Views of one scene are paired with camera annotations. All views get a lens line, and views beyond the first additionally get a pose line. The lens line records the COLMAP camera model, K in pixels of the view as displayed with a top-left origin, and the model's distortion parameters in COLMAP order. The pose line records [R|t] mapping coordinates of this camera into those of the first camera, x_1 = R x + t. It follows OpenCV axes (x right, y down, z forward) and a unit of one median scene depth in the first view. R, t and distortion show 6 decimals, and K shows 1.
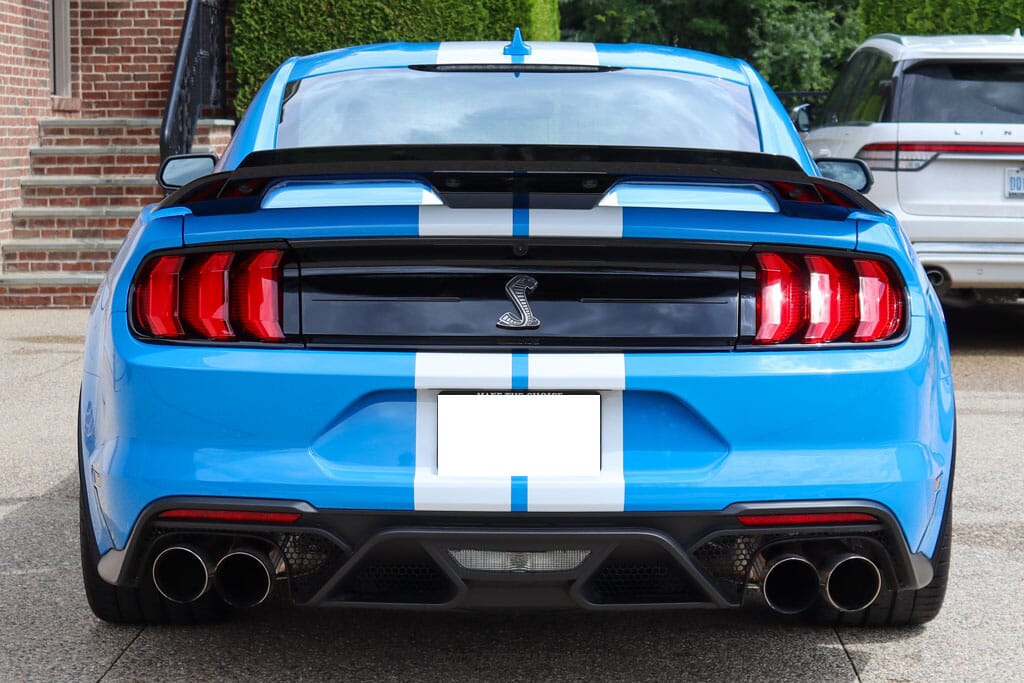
lens RADIAL K [[2480.0, 0, 512.2], [0, 2480.0, 341.3], [0, 0, 1]] dist [0.102273, 0.000000]
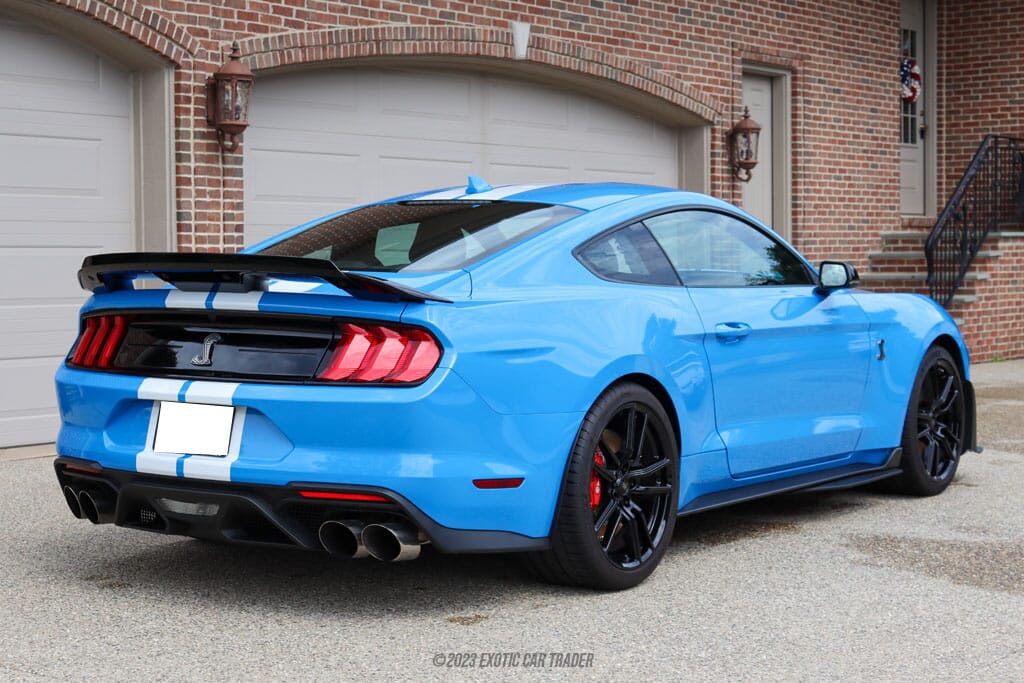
lens RADIAL K [[1795.4, 0, 512.3], [0, 1795.4, 341.6], [0, 0, 1]] dist [0.004630, 0.000000]
pose [[0.850615, 0.027151, -0.525087, 0.763647], [-0.041770, 0.998999, -0.016009, -0.010121], [0.524126, 0.035550, 0.850898, 0.098346]]
